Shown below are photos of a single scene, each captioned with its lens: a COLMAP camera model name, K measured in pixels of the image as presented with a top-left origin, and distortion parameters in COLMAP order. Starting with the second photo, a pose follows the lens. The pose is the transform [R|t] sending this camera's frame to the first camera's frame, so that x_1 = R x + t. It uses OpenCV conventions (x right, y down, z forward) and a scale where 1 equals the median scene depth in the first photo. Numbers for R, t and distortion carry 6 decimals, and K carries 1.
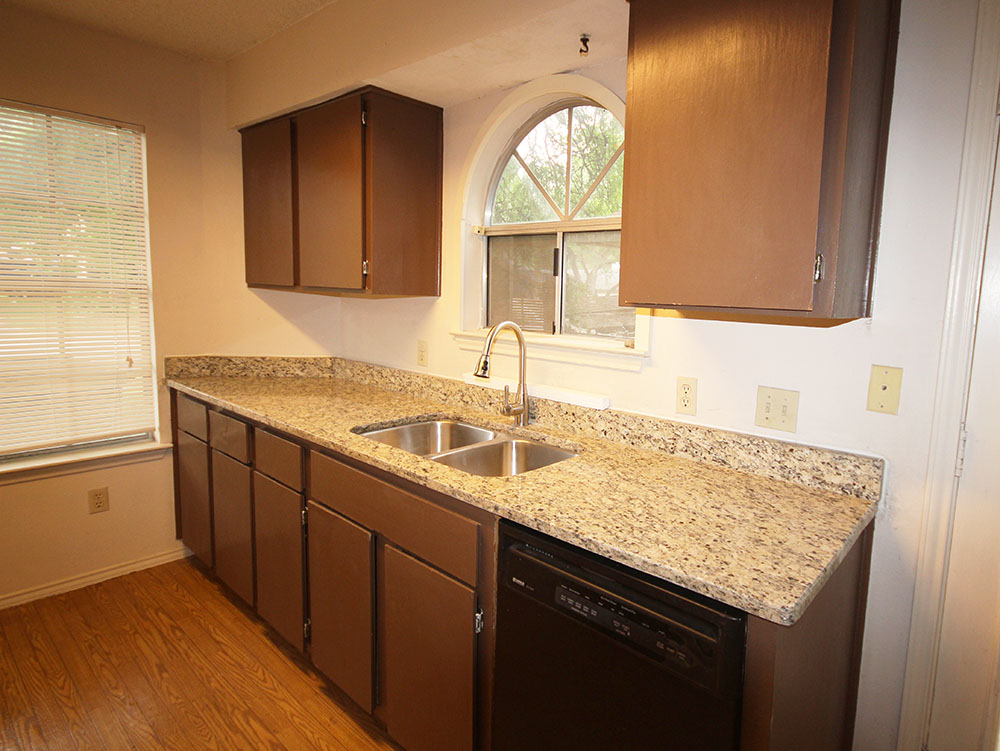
lens RADIAL K [[552.8, 0, 604.0], [0, 552.8, 354.7], [0, 0, 1]] dist [-0.003831, -0.000685]
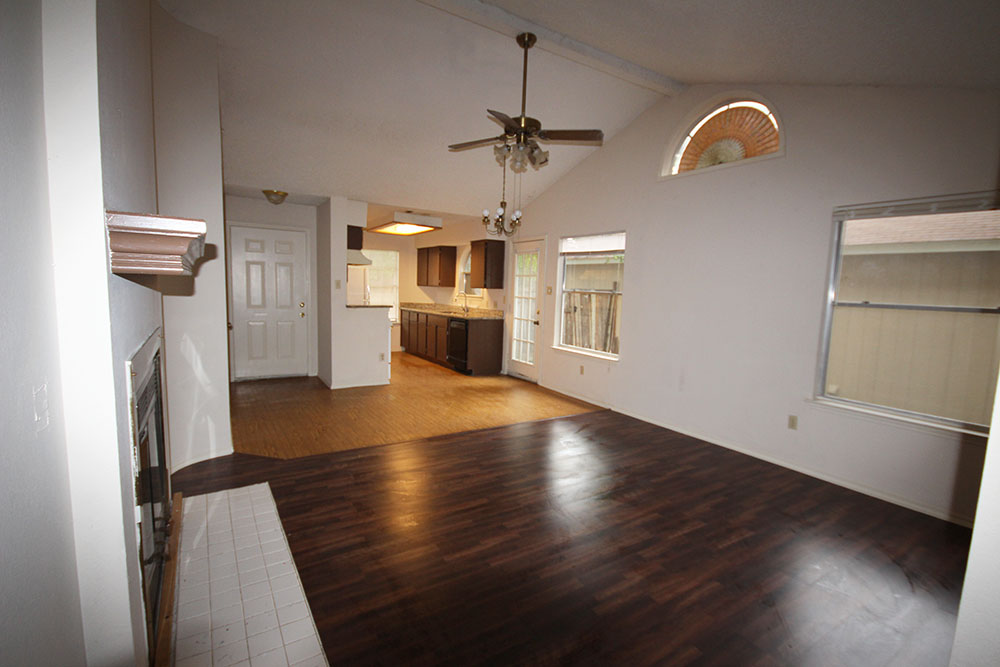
lens RADIAL K [[462.9, 0, 507.5], [0, 462.9, 337.5], [0, 0, 1]] dist [-0.000347, -0.003011]
pose [[0.938925, 0.028589, -0.342932, 1.735897], [-0.032276, 0.999466, -0.005047, 0.380289], [0.342605, 0.015807, 0.939347, -2.946077]]
